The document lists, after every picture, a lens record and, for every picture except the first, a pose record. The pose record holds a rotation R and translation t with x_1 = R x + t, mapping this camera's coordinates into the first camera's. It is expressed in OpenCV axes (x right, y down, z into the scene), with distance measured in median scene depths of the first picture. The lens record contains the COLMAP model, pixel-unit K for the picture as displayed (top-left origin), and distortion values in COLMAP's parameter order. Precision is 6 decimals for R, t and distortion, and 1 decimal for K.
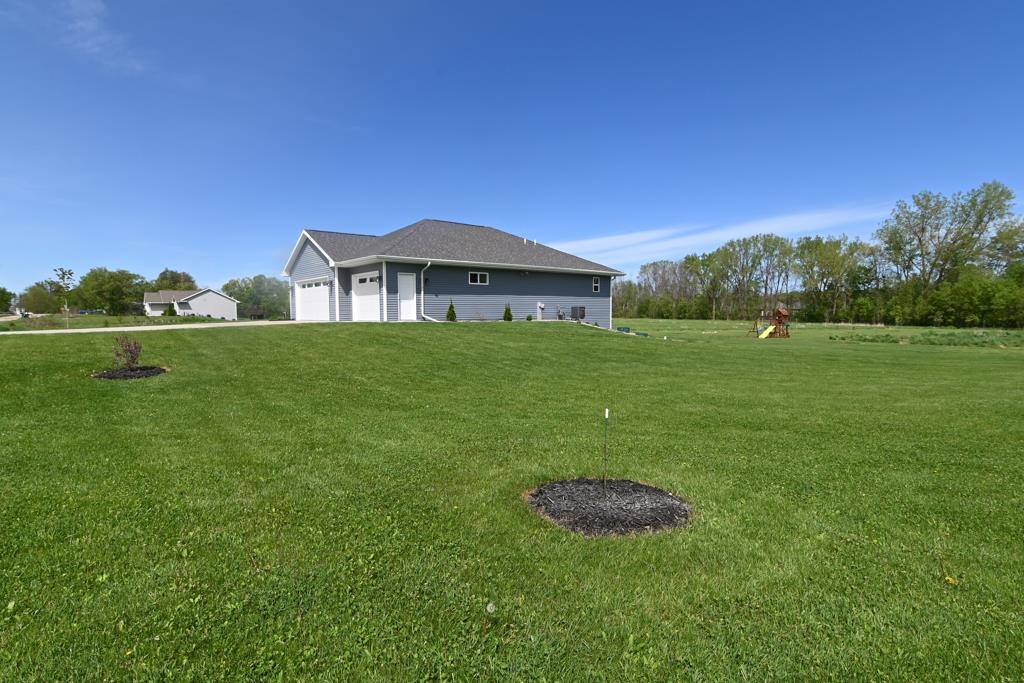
lens RADIAL K [[522.6, 0, 511.4], [0, 522.6, 338.1], [0, 0, 1]] dist [-0.006512, 0.004577]
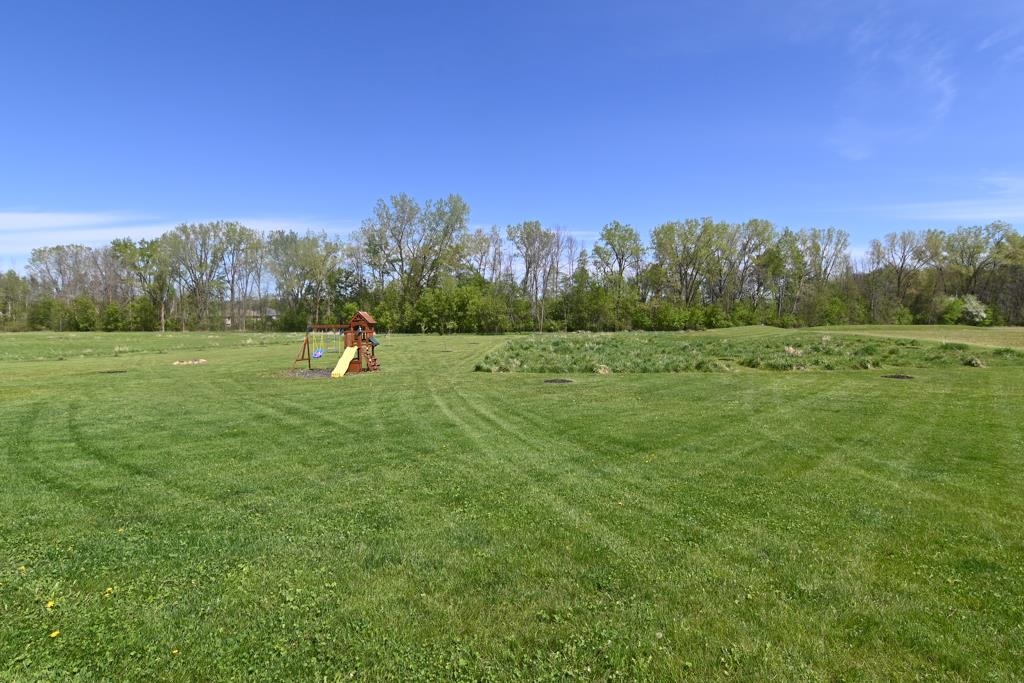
lens RADIAL K [[536.5, 0, 514.6], [0, 536.5, 341.4], [0, 0, 1]] dist [-0.022664, 0.004198]
pose [[0.567143, -0.038490, 0.822720, 0.069266], [0.046804, 0.998799, 0.014463, -0.010479], [-0.822289, 0.030305, 0.568263, 0.221310]]
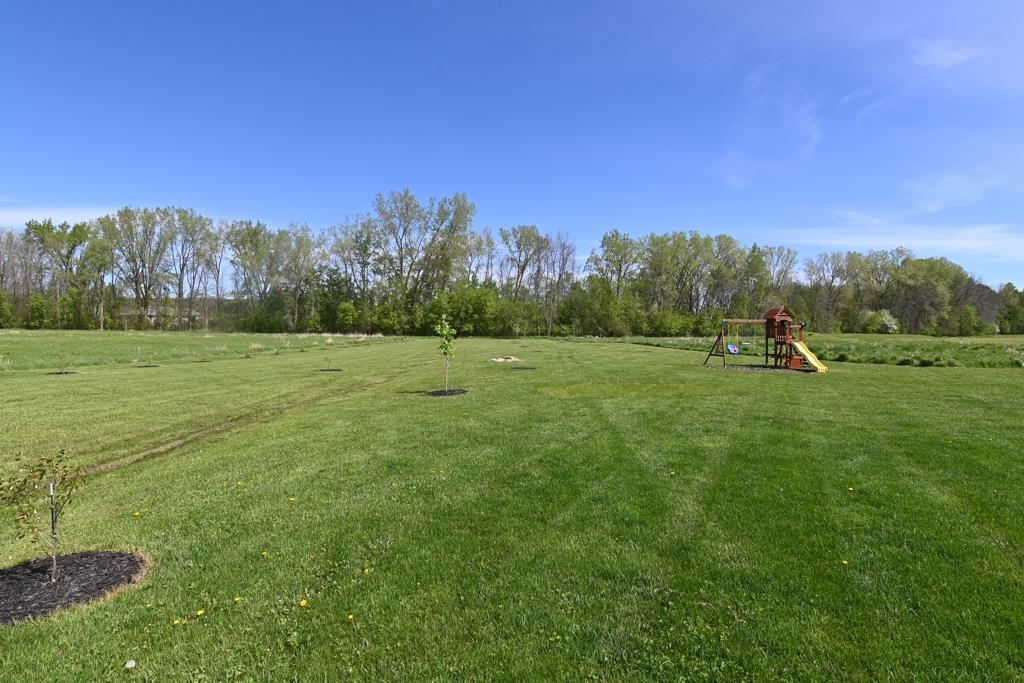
lens RADIAL K [[536.5, 0, 497.2], [0, 536.5, 316.7], [0, 0, 1]] dist [-0.022664, 0.004198]
pose [[0.394317, 0.021537, 0.918722, -0.004393], [0.034591, 0.998669, -0.038258, -0.012865], [-0.918323, 0.046865, 0.393047, 0.397251]]
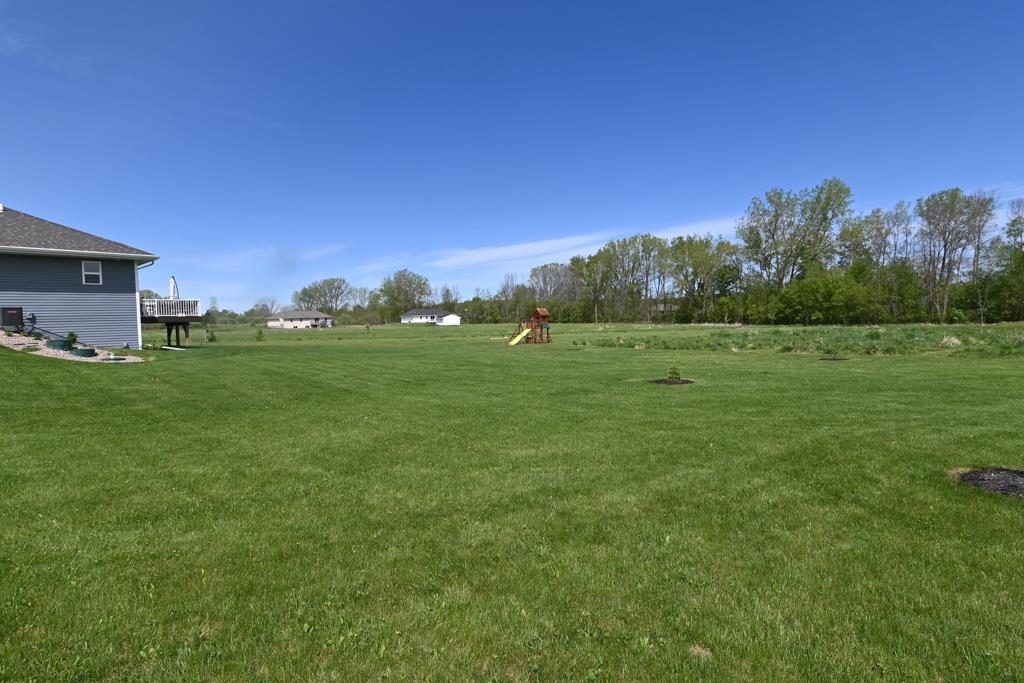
lens RADIAL K [[522.6, 0, 507.9], [0, 522.6, 334.6], [0, 0, 1]] dist [-0.006512, 0.004577]
pose [[0.992637, -0.024424, 0.118641, 0.134467], [0.026729, 0.999483, -0.017878, -0.000203], [-0.118143, 0.020917, 0.992776, 0.067643]]
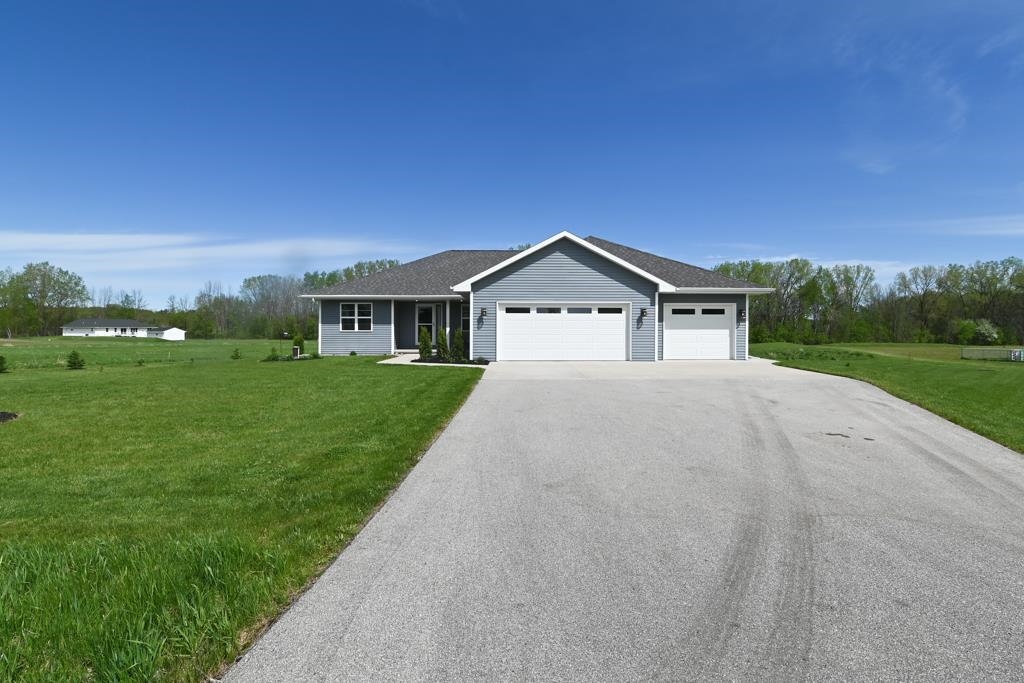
lens RADIAL K [[522.6, 0, 522.6], [0, 522.6, 338.9], [0, 0, 1]] dist [-0.006512, 0.004577]
pose [[0.637008, -0.007801, 0.770818, -0.205669], [0.032429, 0.999335, -0.016685, -0.012322], [-0.770175, 0.035625, 0.636837, 0.133255]]
